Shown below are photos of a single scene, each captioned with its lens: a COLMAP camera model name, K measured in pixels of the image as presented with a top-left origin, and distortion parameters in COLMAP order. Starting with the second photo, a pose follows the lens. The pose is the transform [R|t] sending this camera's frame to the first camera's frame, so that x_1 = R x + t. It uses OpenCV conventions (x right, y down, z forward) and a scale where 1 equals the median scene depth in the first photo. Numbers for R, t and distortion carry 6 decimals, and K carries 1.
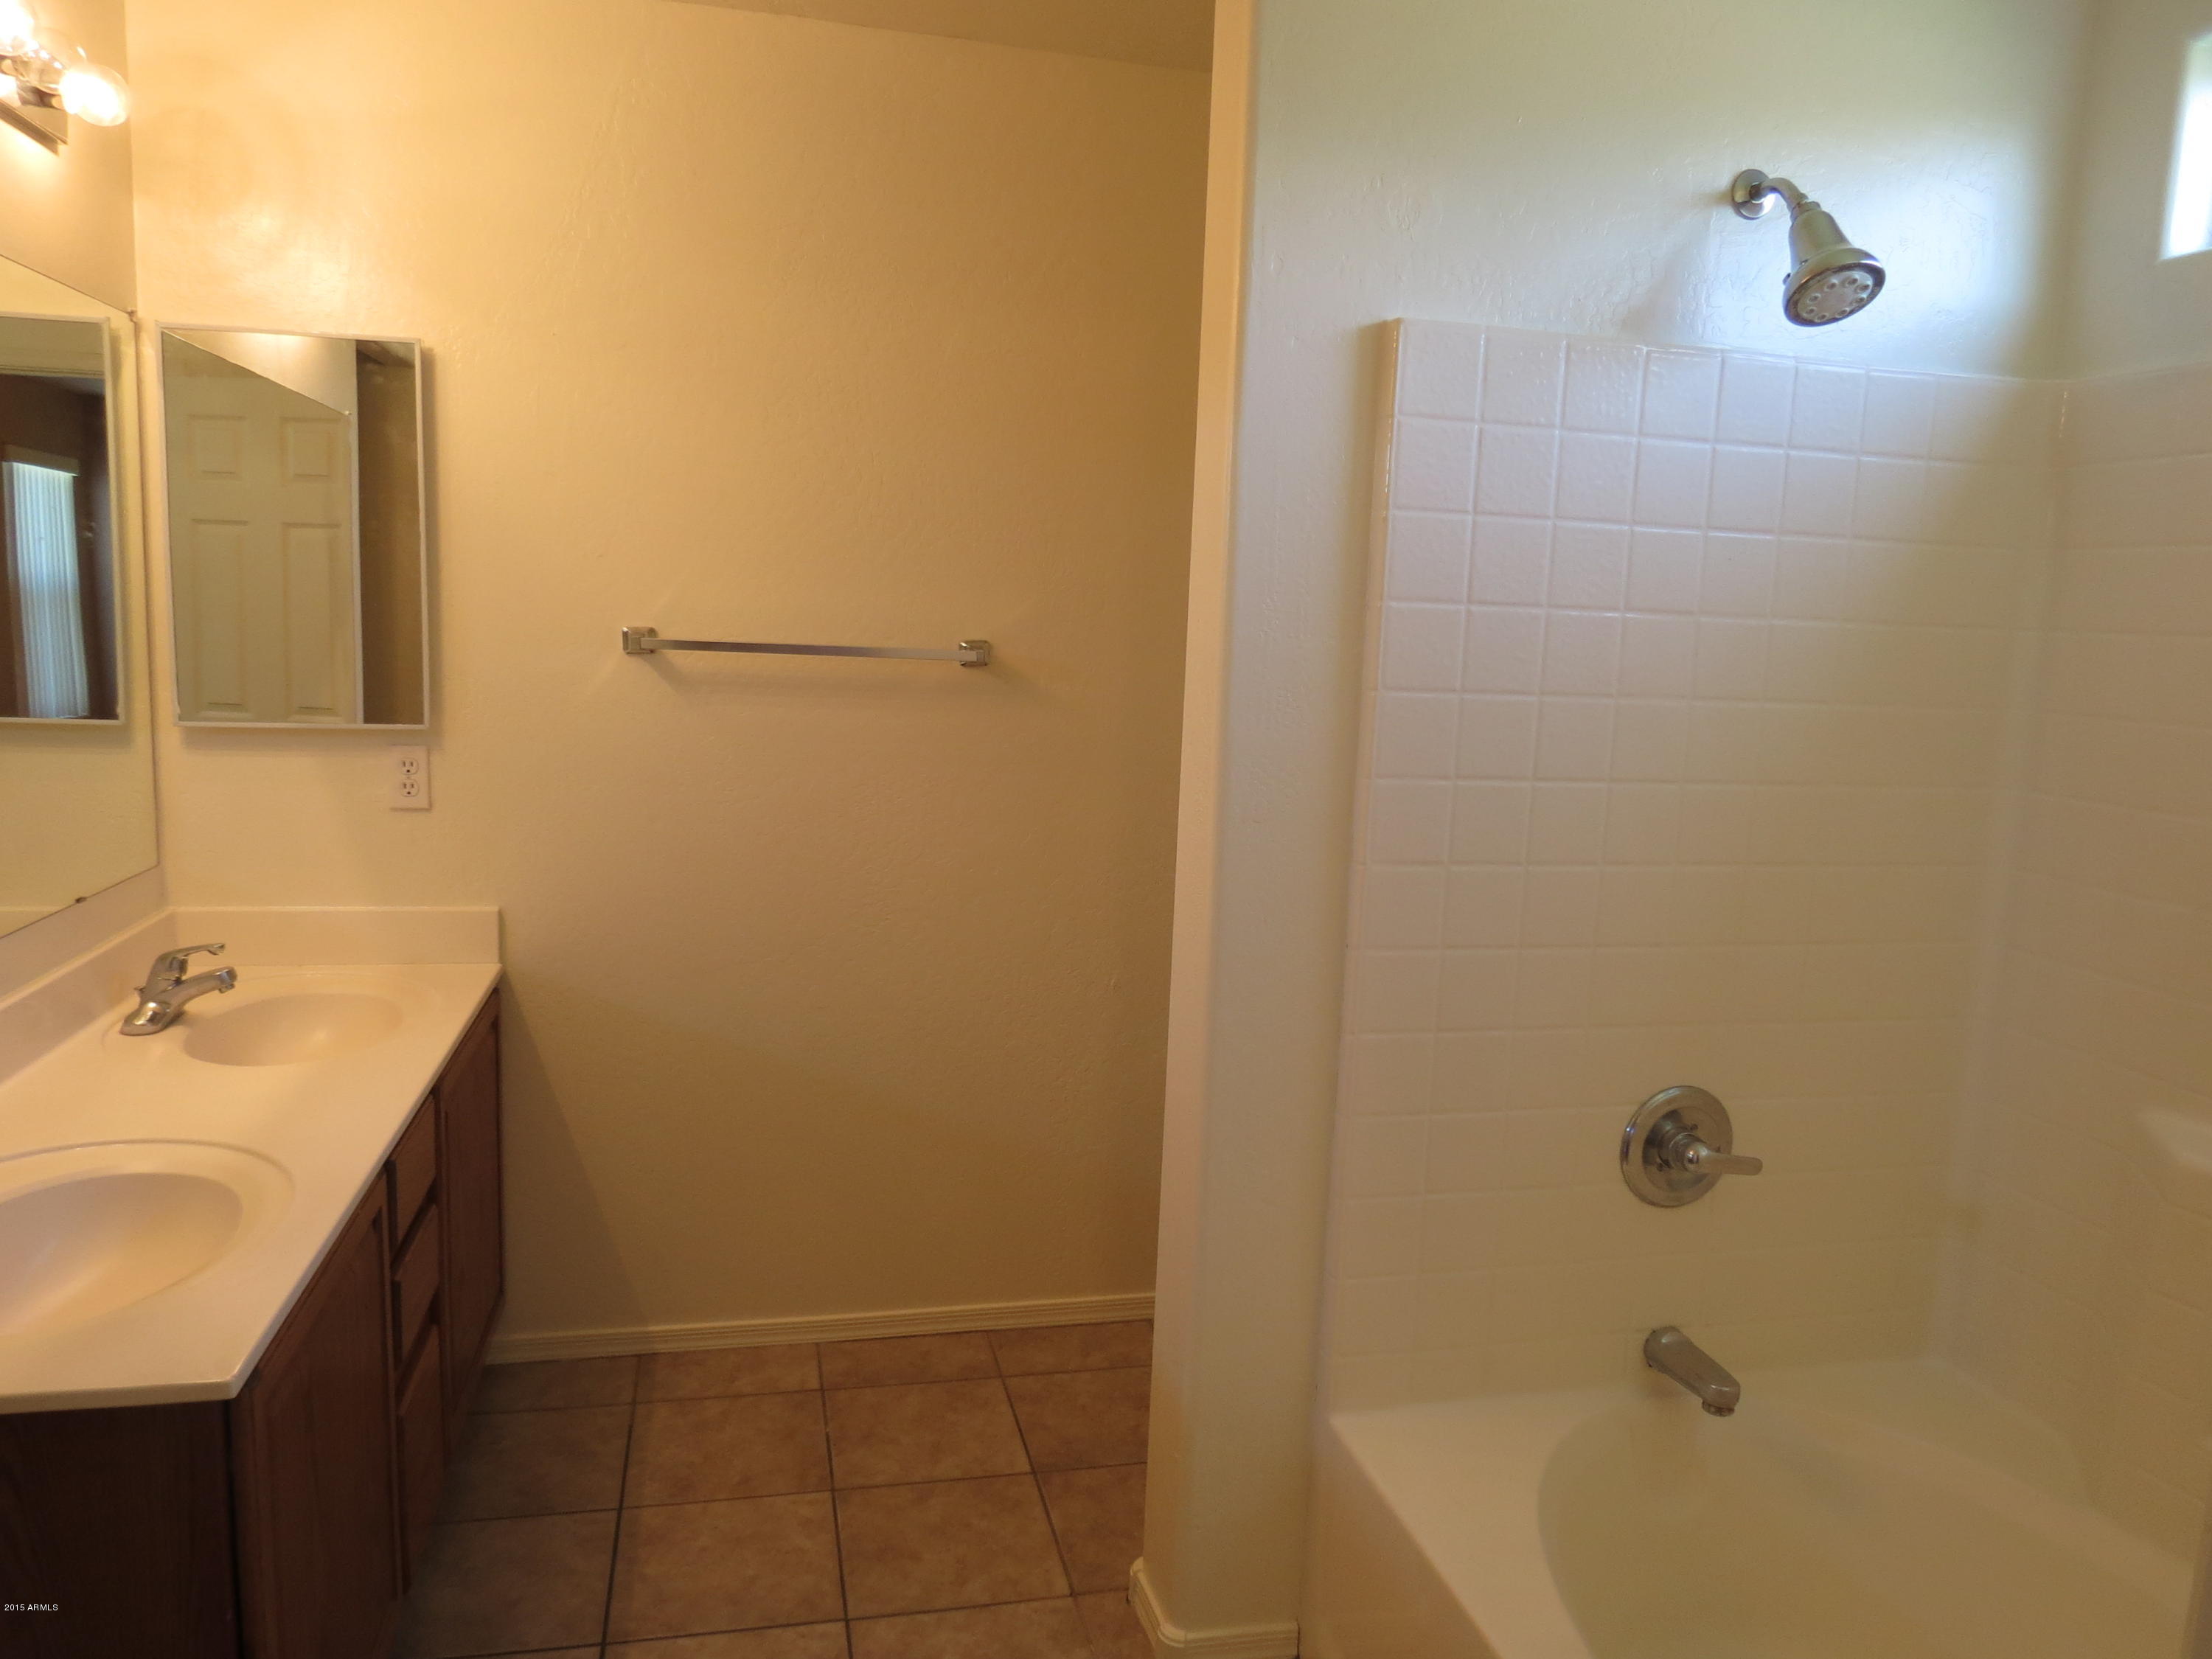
lens RADIAL K [[1559.5, 0, 1111.9], [0, 1559.5, 836.3], [0, 0, 1]] dist [-0.035530, 0.012154]
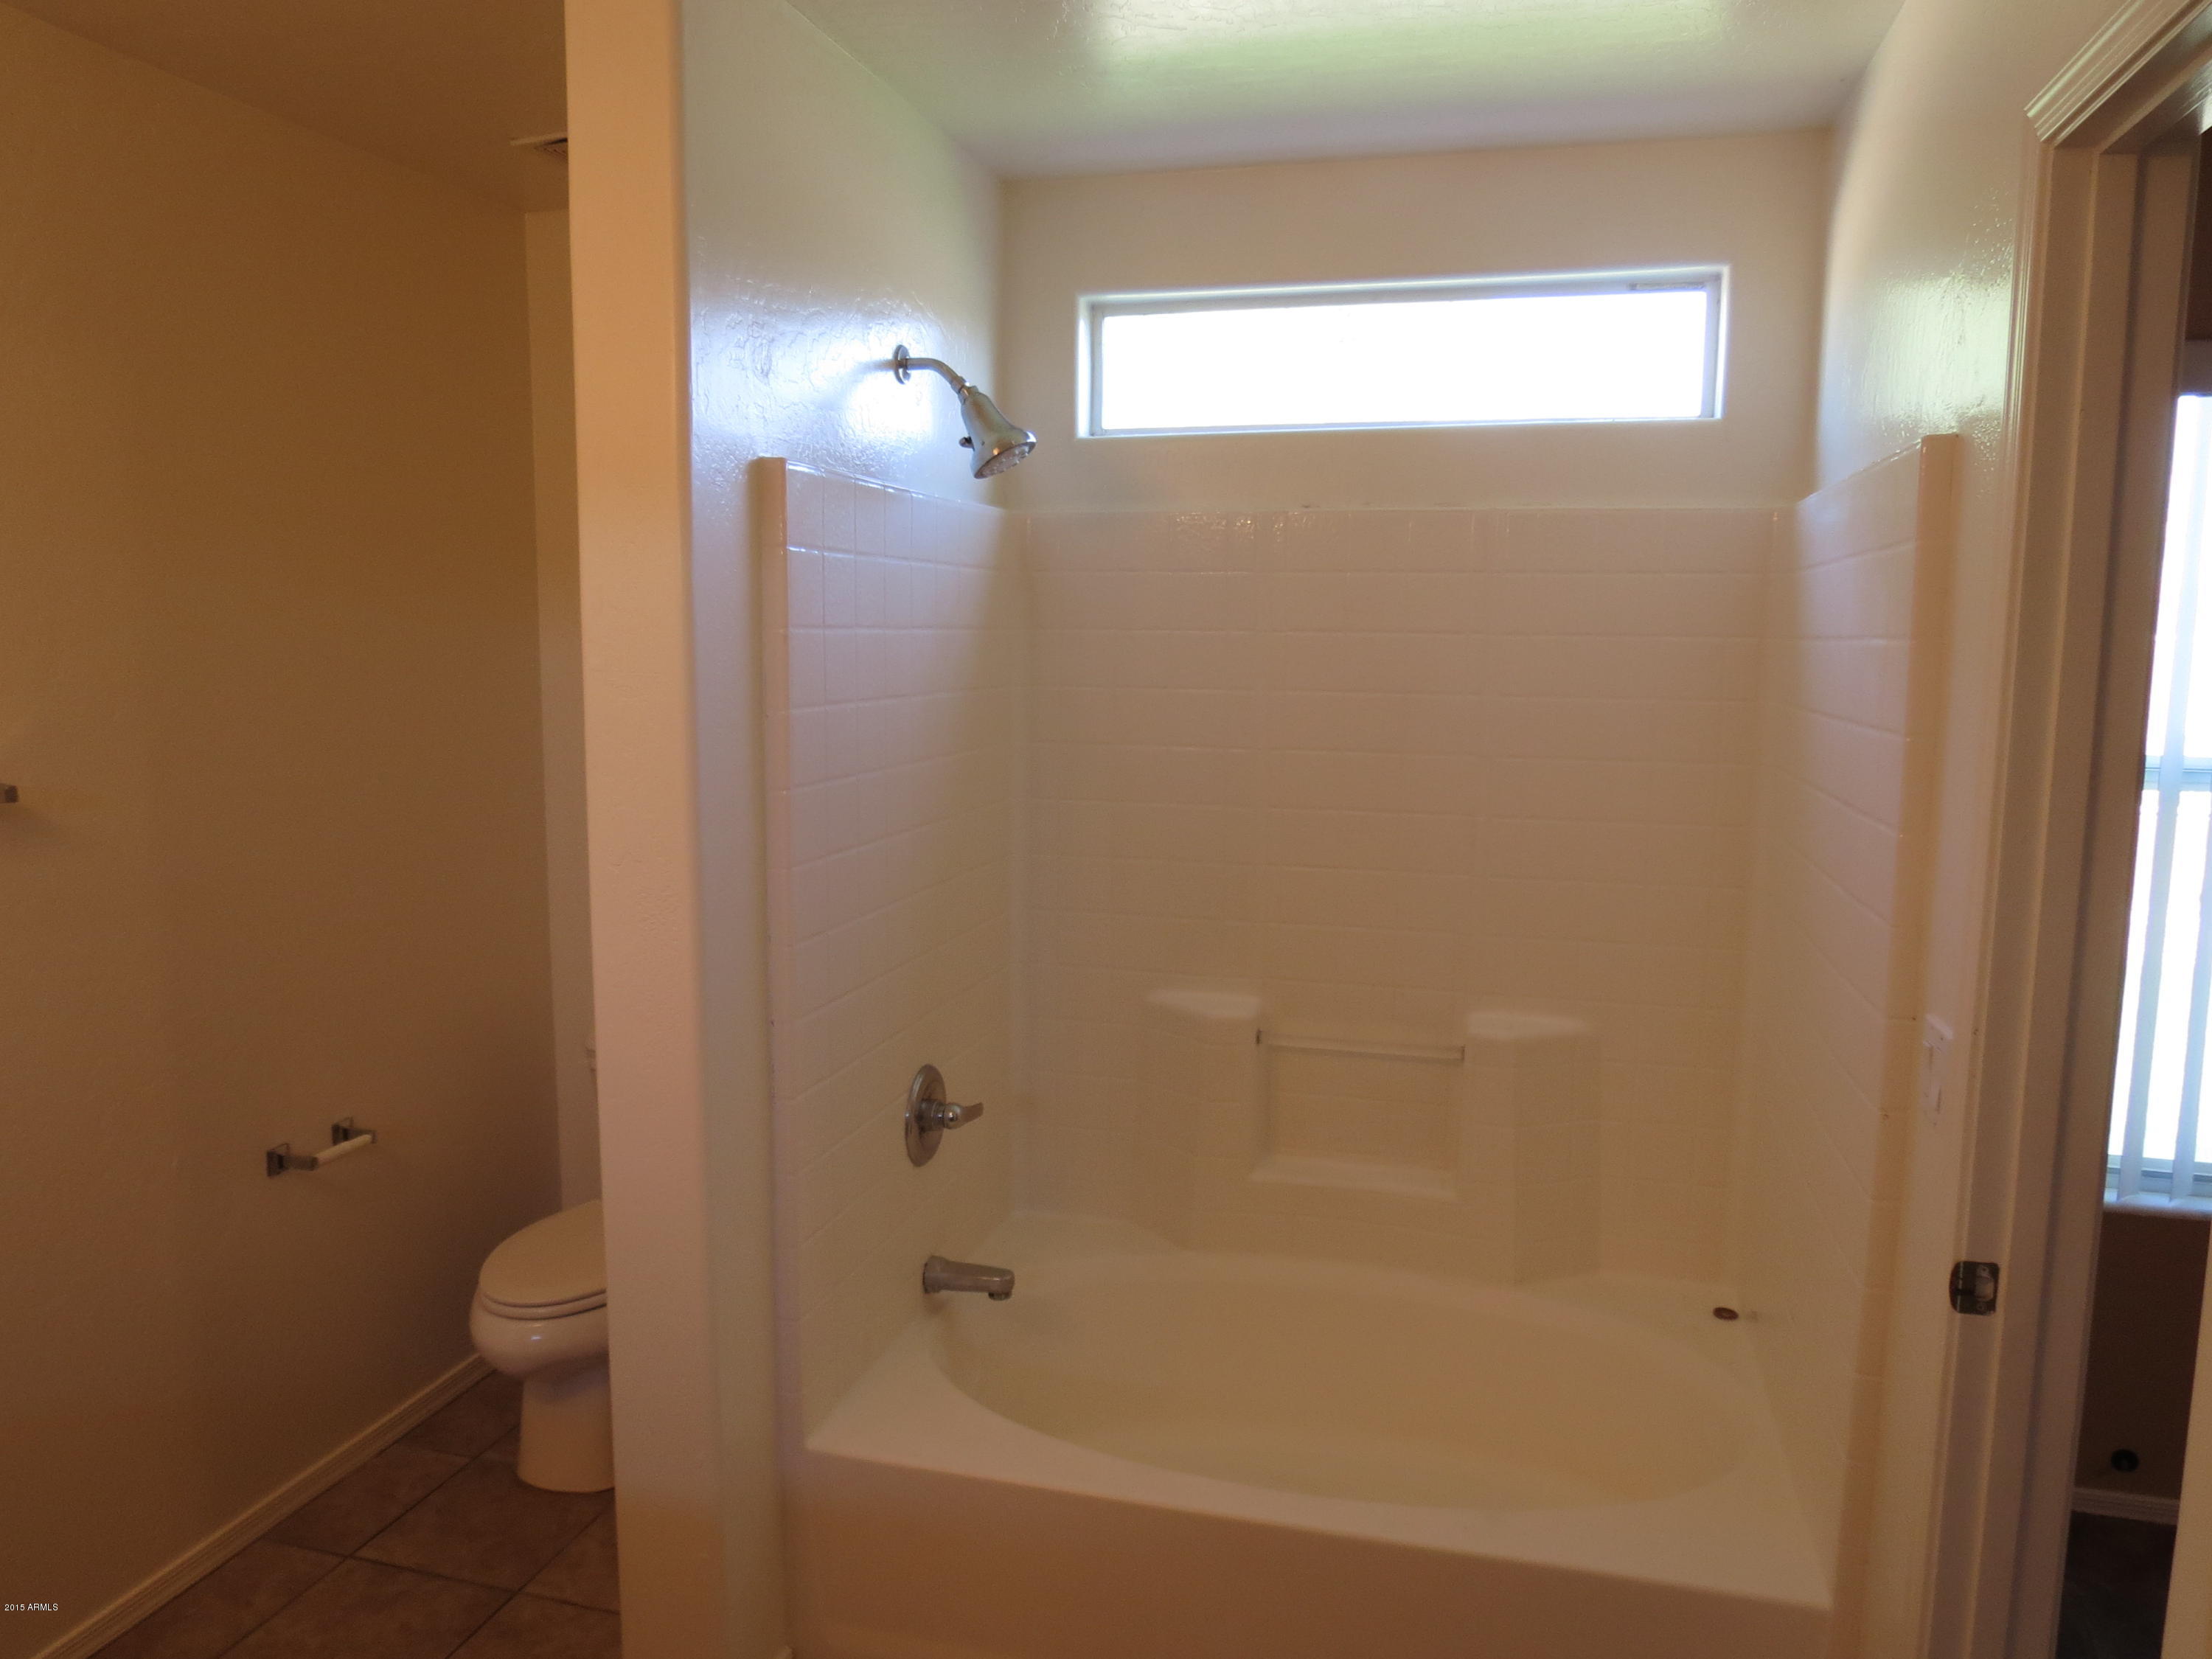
lens RADIAL K [[1559.5, 0, 1101.8], [0, 1559.5, 844.9], [0, 0, 1]] dist [-0.035530, 0.012154]
pose [[0.479113, -0.154020, 0.864134, -0.665864], [0.135454, 0.985665, 0.100580, -0.131557], [-0.867239, 0.068861, 0.493108, 0.251772]]
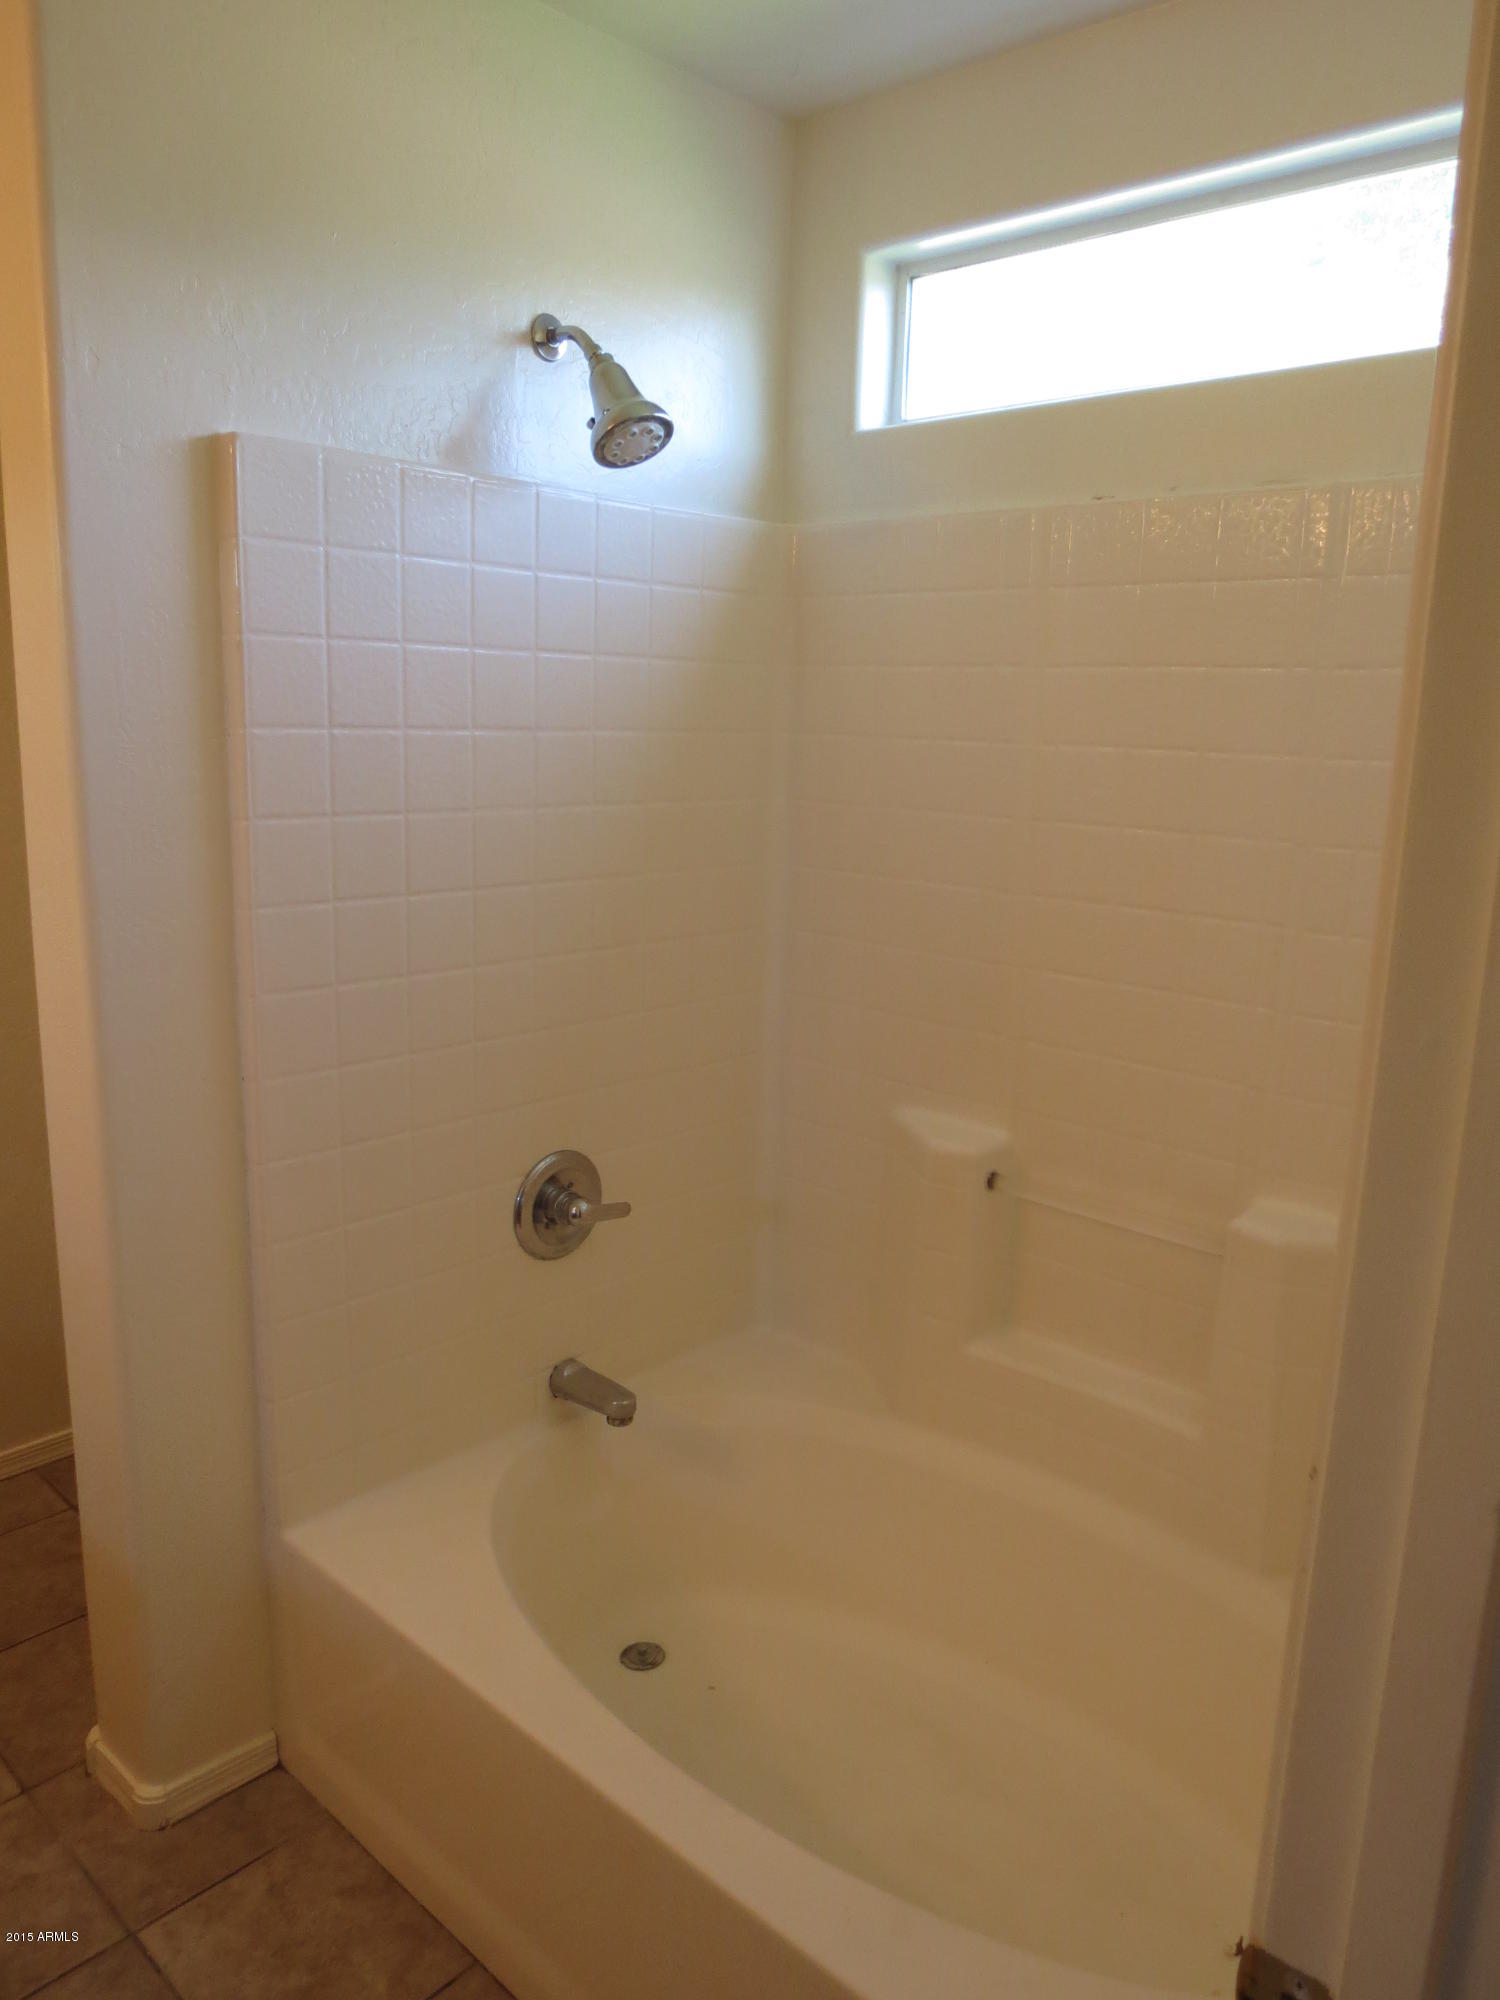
lens RADIAL K [[1410.1, 0, 745.1], [0, 1410.1, 1005.9], [0, 0, 1]] dist [-0.035530, 0.012154]
pose [[0.833473, -0.129314, 0.537216, -0.057645], [0.084276, 0.990605, 0.107698, -0.044781], [-0.546096, -0.044489, 0.836540, 0.080671]]
